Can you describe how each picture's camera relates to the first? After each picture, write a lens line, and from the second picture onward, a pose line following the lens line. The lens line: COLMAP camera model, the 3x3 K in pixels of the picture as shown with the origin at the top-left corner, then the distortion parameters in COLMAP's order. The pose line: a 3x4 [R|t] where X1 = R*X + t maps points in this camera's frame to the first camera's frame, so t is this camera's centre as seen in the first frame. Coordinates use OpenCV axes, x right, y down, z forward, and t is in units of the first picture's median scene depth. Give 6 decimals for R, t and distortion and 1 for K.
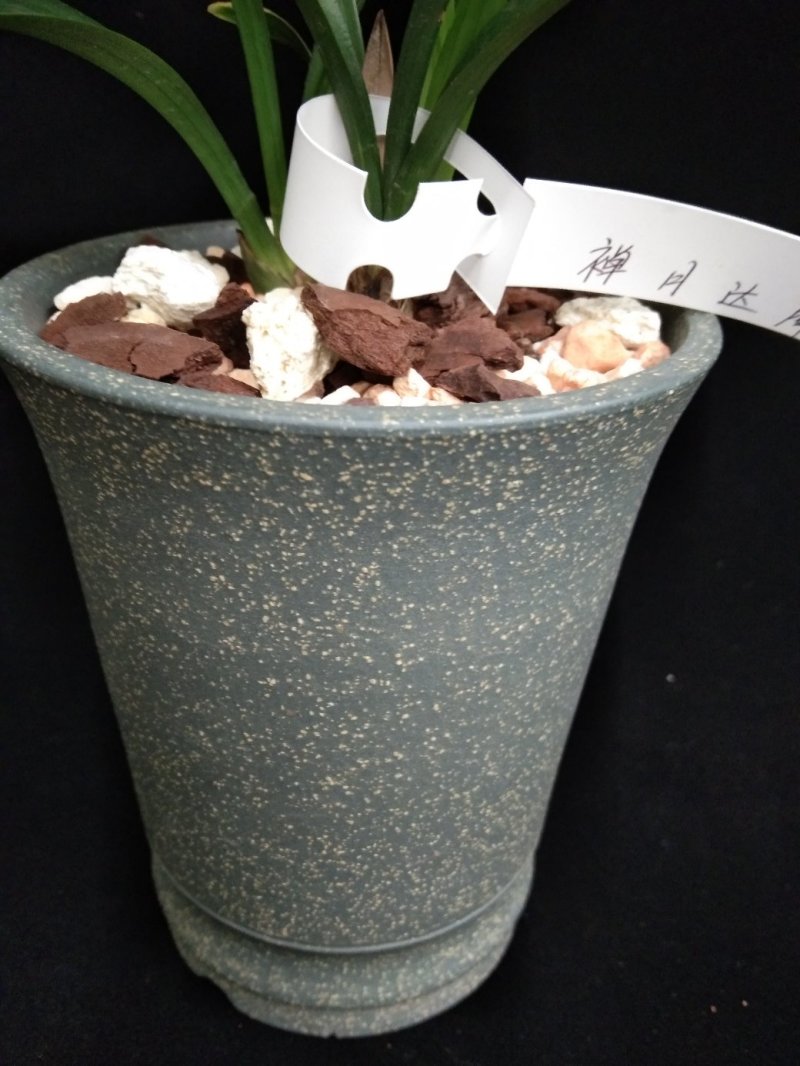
lens RADIAL K [[897.9, 0, 401.0], [0, 897.9, 529.3], [0, 0, 1]] dist [0.139407, -0.535064]
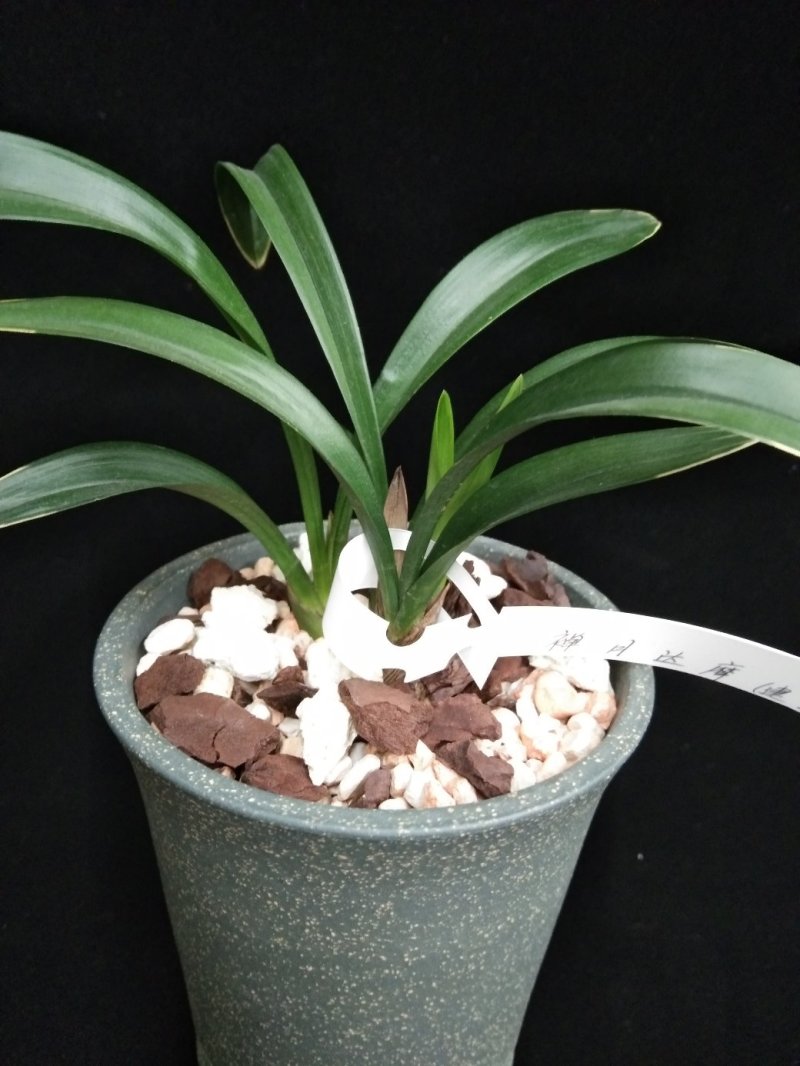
lens RADIAL K [[877.9, 0, 395.6], [0, 877.9, 538.1], [0, 0, 1]] dist [0.067968, -0.207779]
pose [[0.999875, 0.013630, -0.008007, -0.016202], [-0.014037, 0.998484, -0.053224, -0.401068], [0.007269, 0.053329, 0.998551, -0.324357]]
